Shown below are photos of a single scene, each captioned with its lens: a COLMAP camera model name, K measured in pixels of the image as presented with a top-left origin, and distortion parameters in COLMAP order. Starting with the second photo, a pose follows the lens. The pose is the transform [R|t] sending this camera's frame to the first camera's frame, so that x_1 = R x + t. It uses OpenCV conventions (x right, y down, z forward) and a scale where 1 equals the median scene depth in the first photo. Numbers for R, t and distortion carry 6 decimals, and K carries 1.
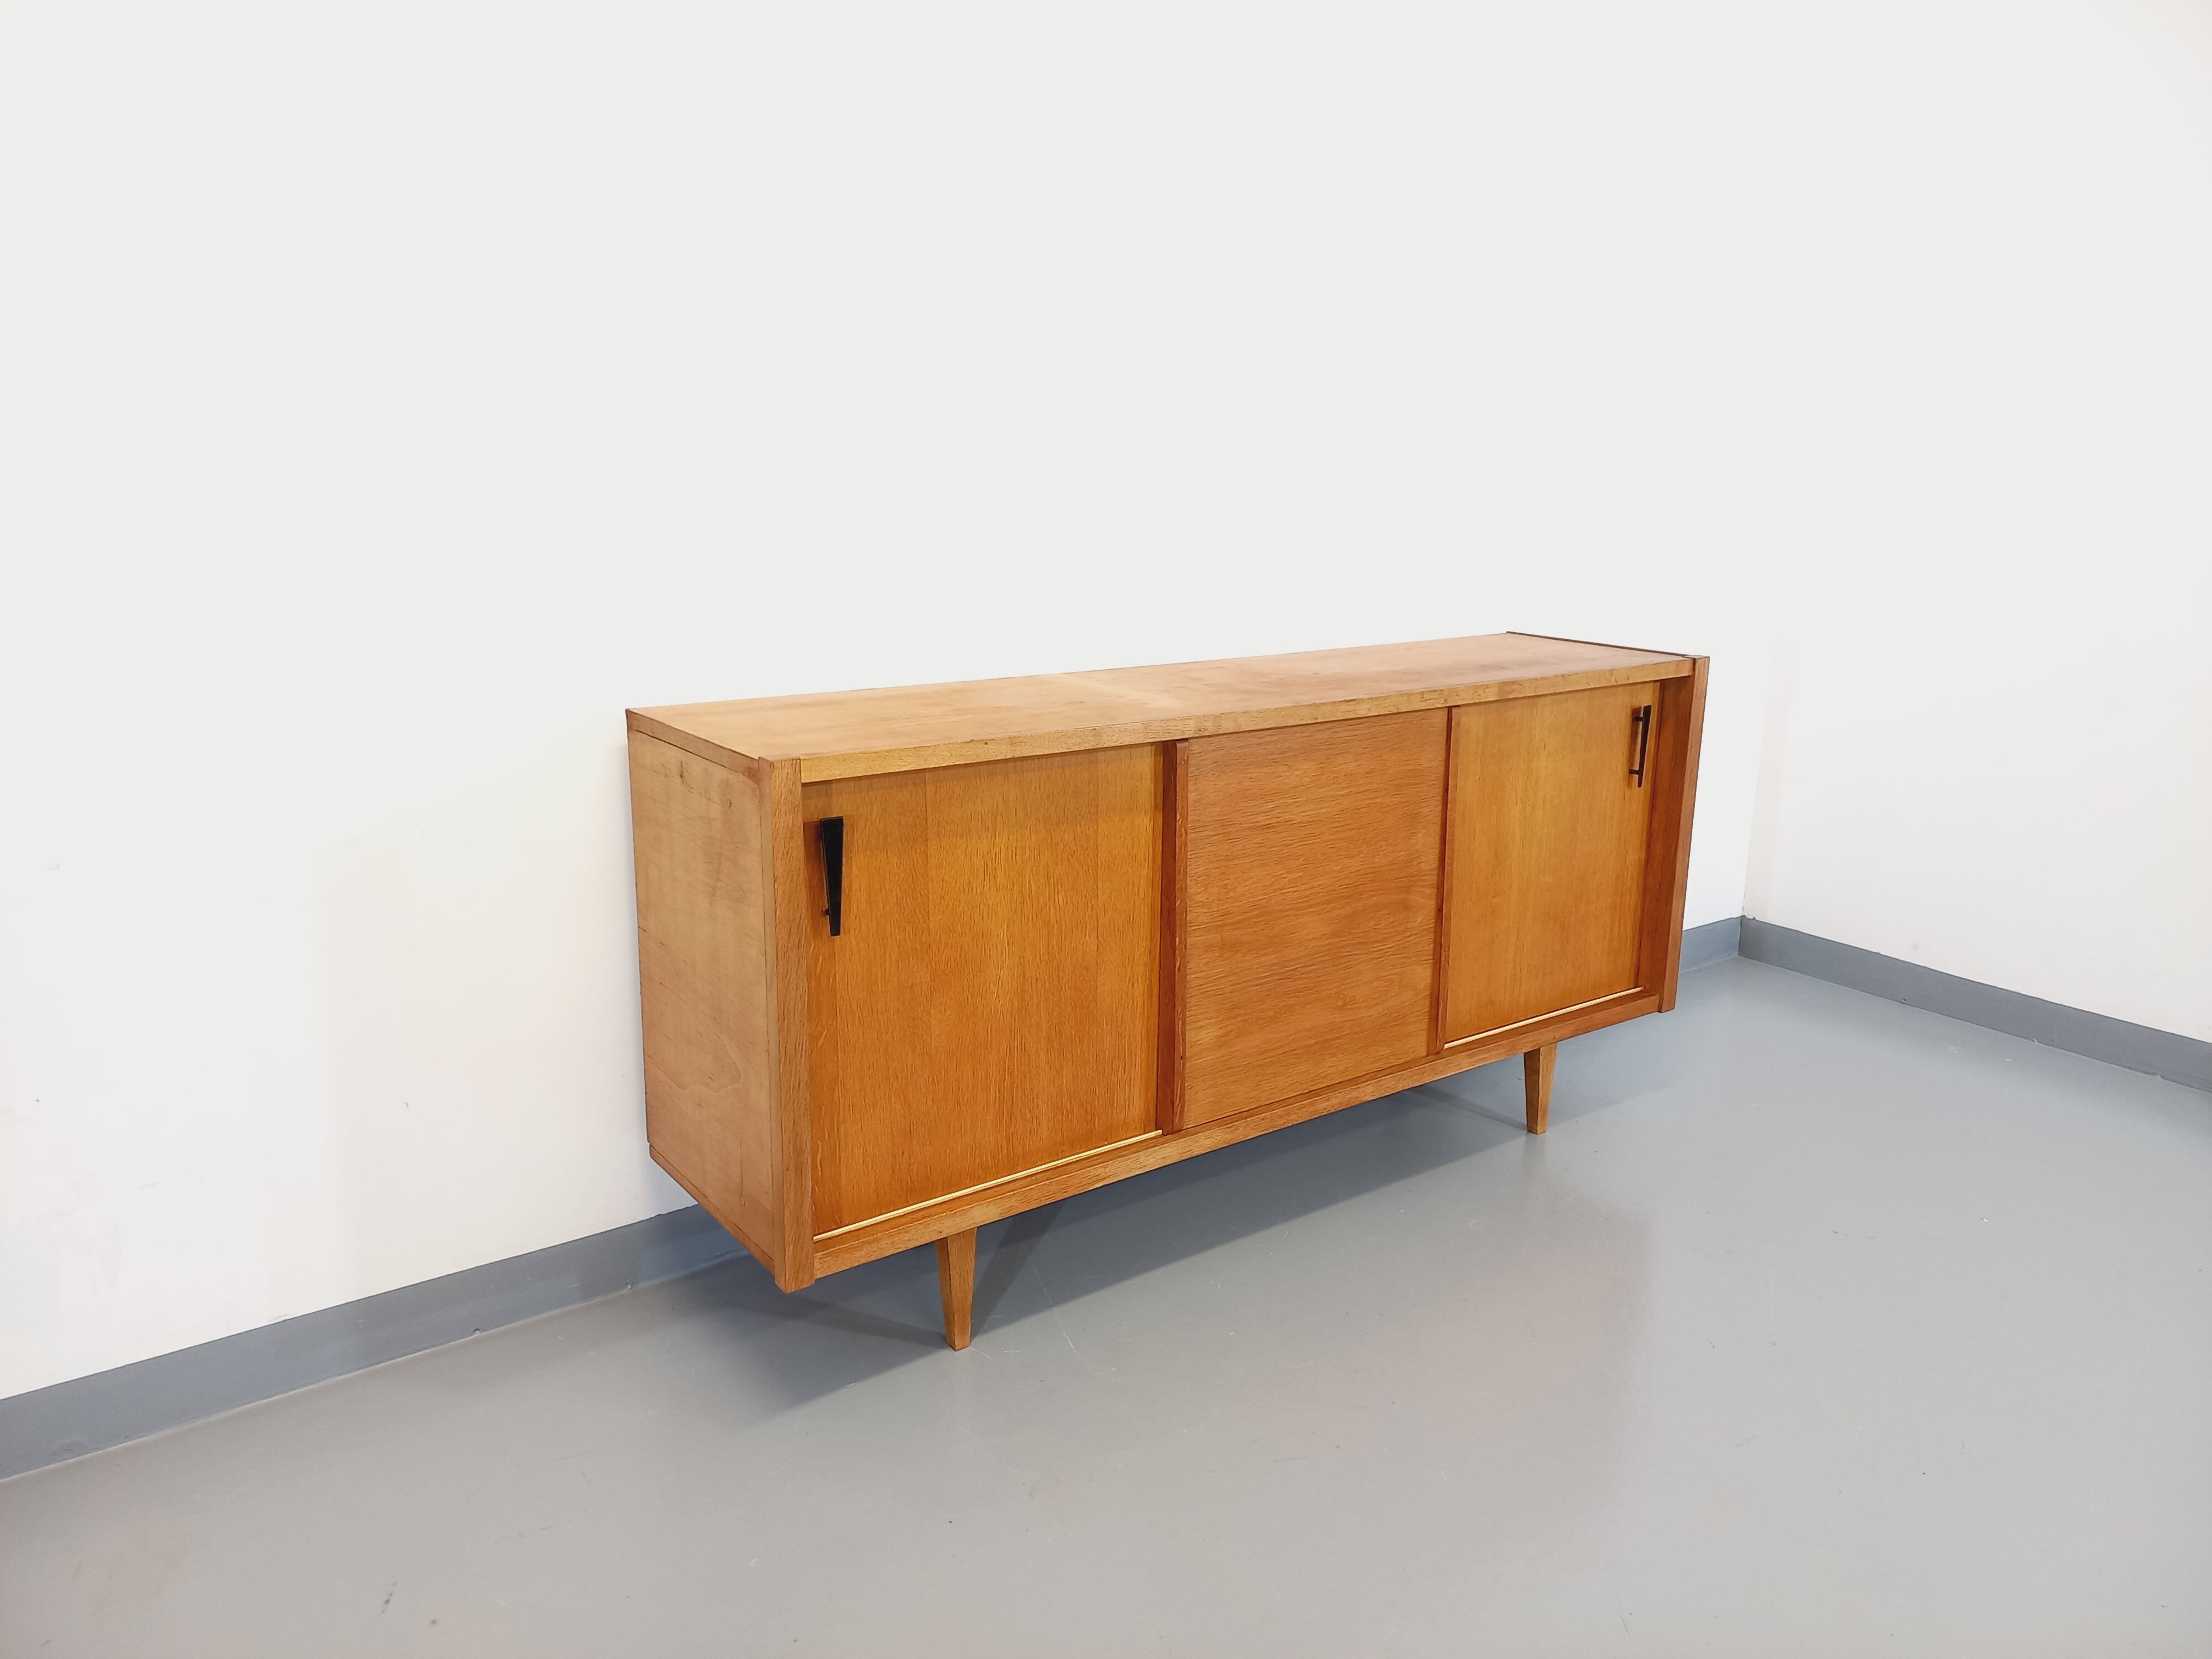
lens RADIAL K [[1608.6, 0, 1104.4], [0, 1608.6, 834.0], [0, 0, 1]] dist [0.080981, -0.064256]
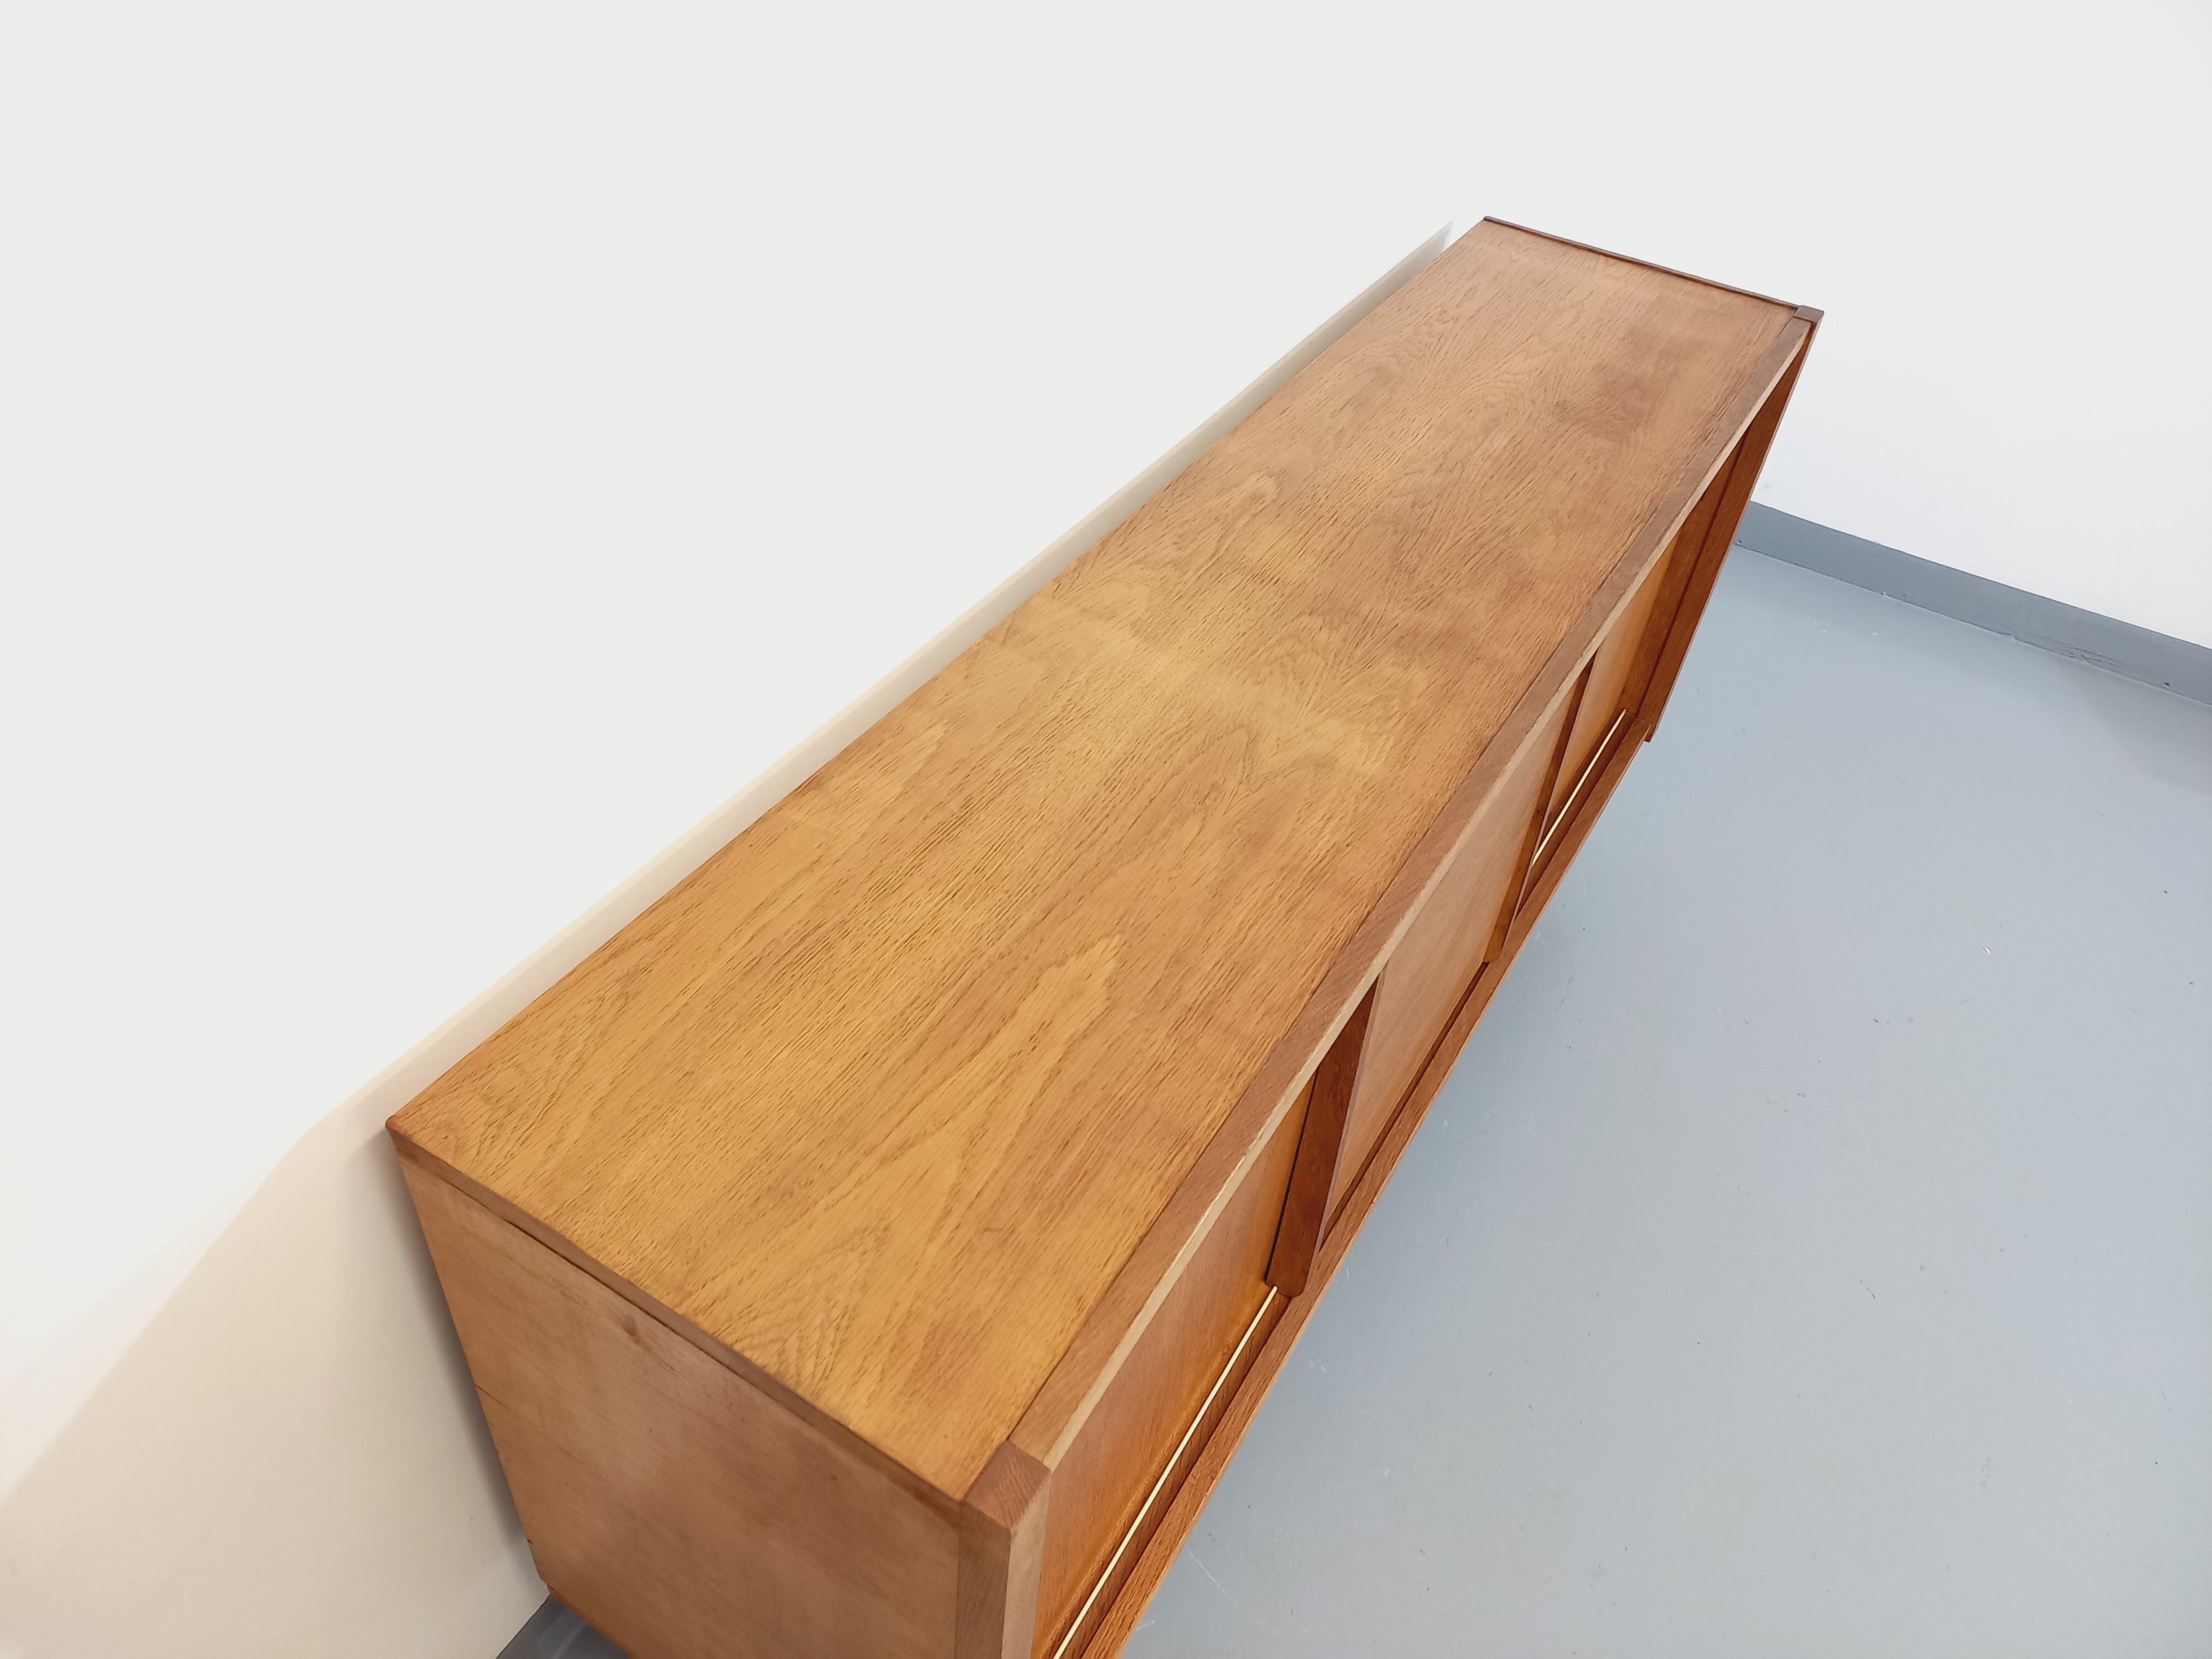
lens RADIAL K [[1608.6, 0, 1095.1], [0, 1608.6, 813.1], [0, 0, 1]] dist [0.080981, -0.064256]
pose [[0.925519, -0.208317, 0.316258, -0.220581], [0.027093, 0.869394, 0.493377, -0.335510], [-0.377731, -0.448061, 0.810284, 0.555366]]
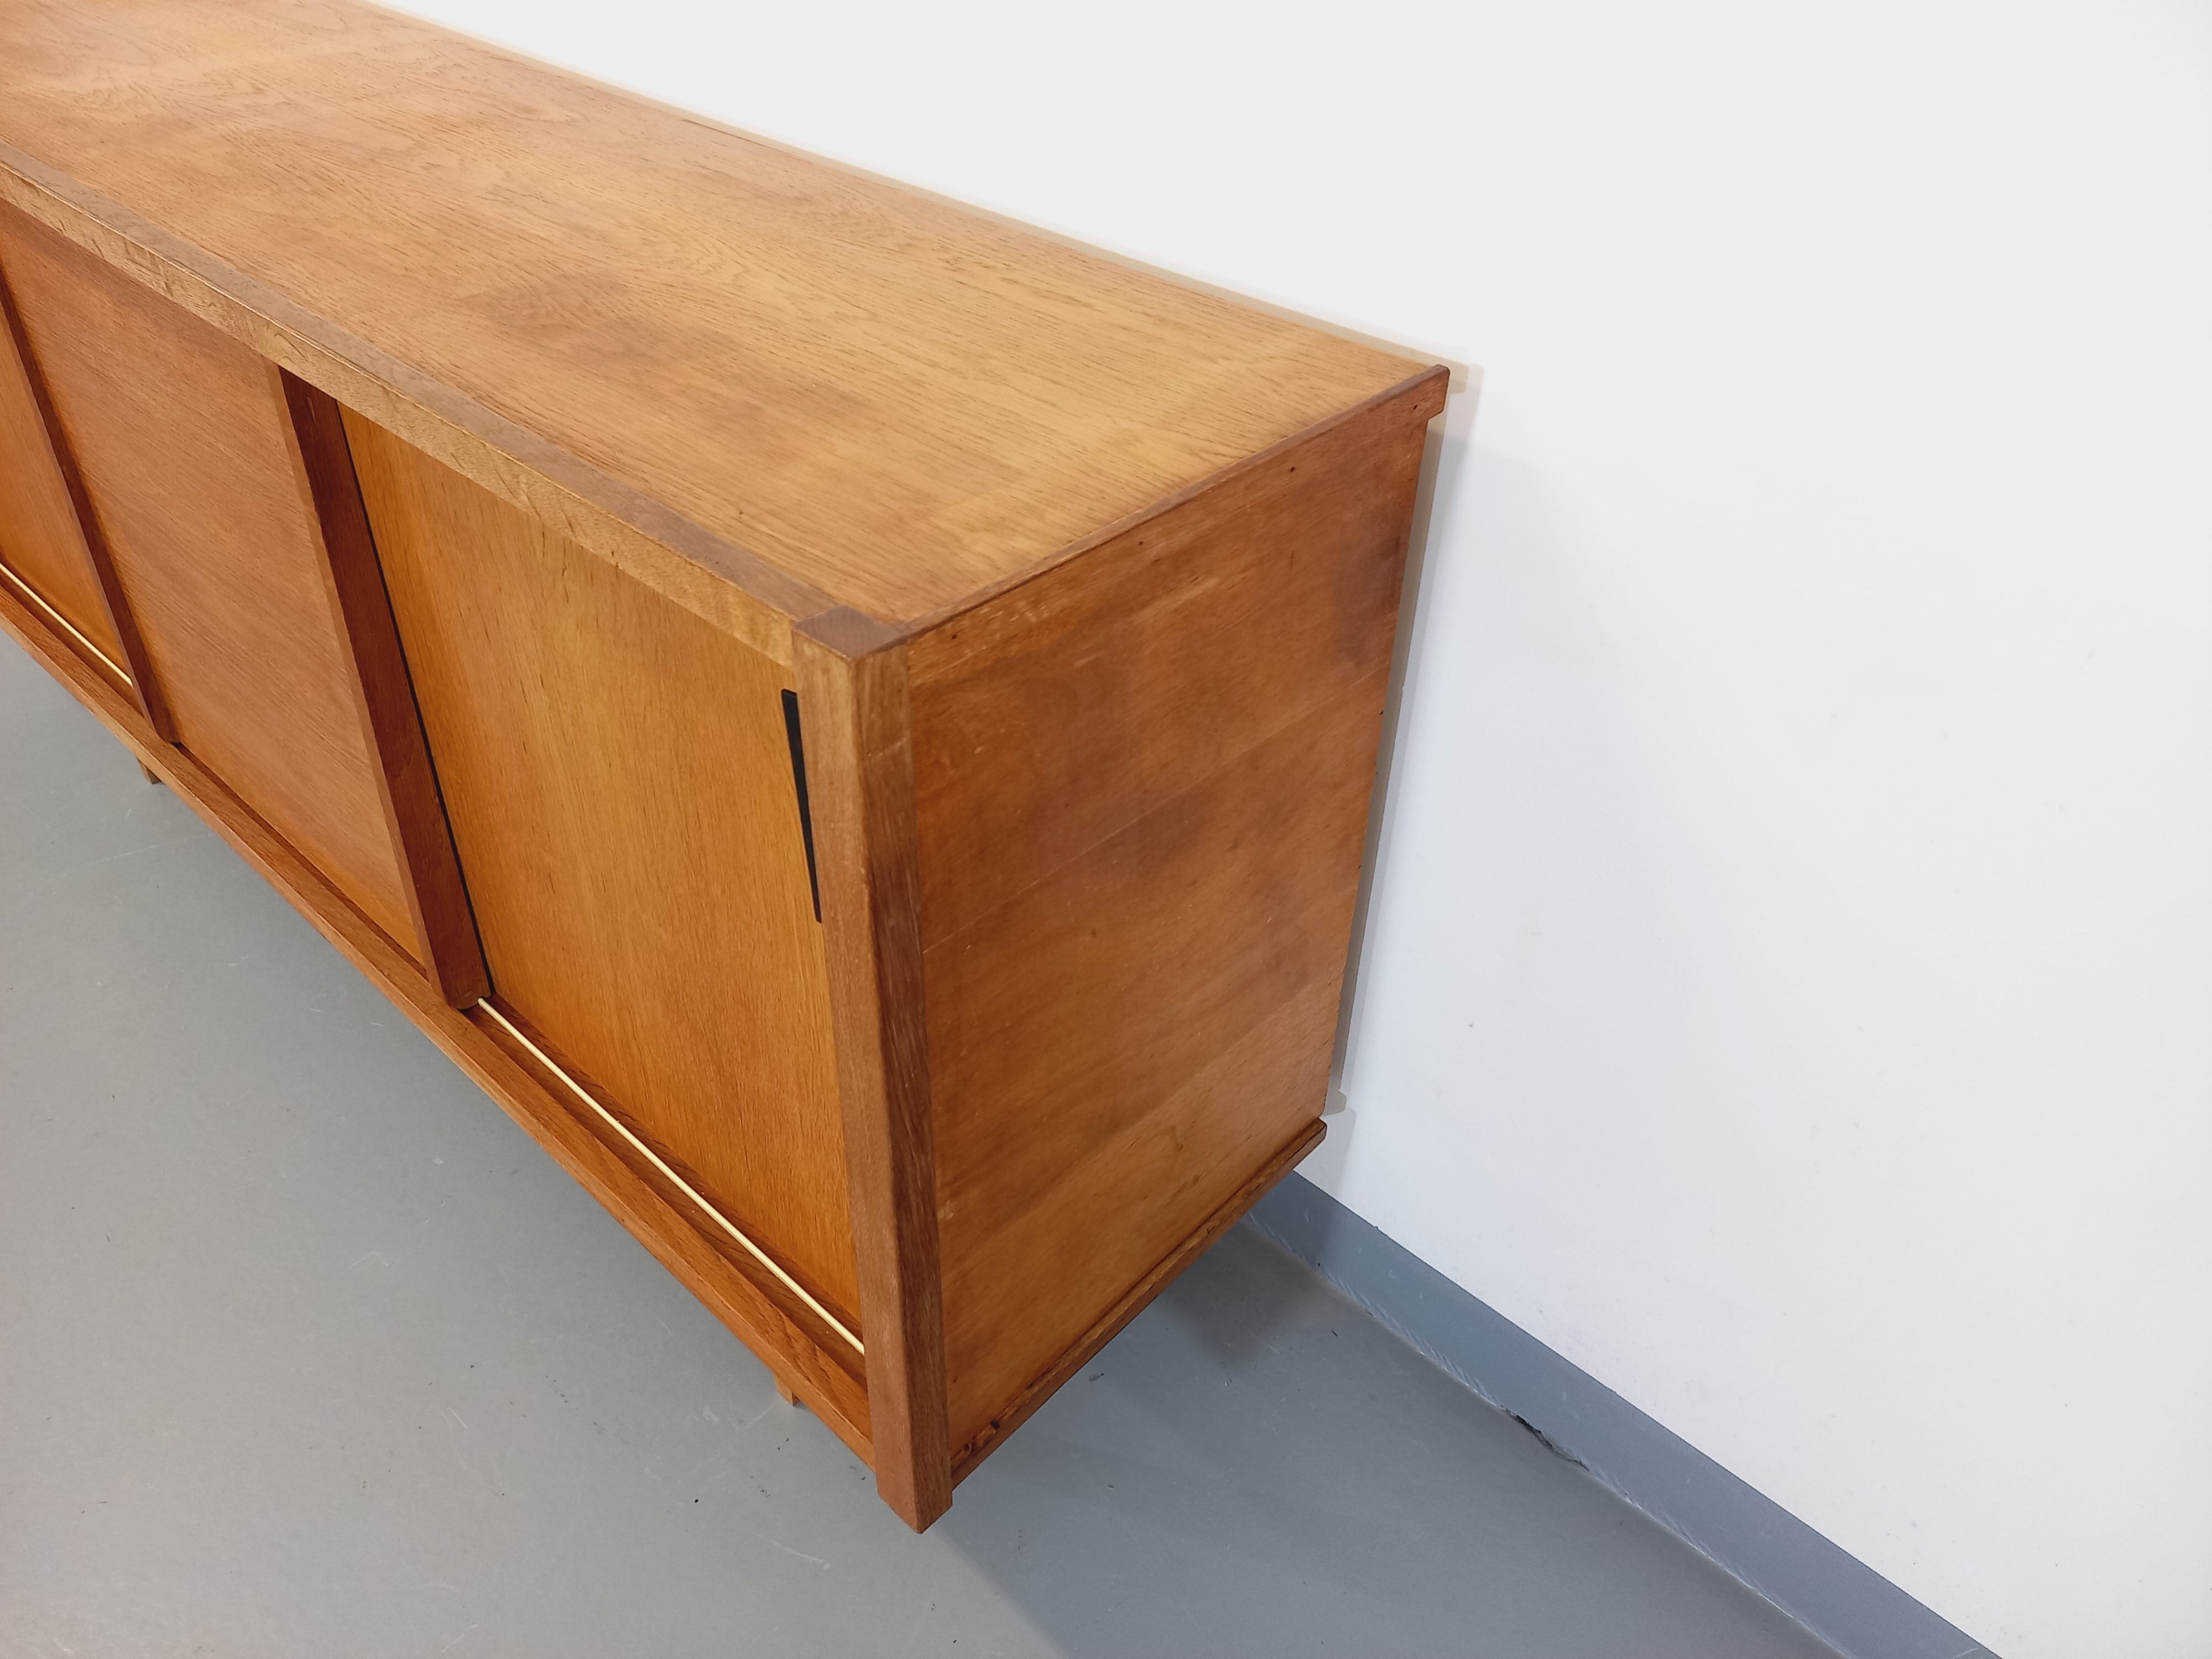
lens RADIAL K [[1608.6, 0, 1089.0], [0, 1608.6, 804.8], [0, 0, 1]] dist [0.080981, -0.064256]
pose [[0.181087, 0.584796, -0.790709, 0.697266], [-0.249859, 0.804978, 0.538127, -0.274538], [0.951198, 0.100118, 0.291888, 1.175771]]
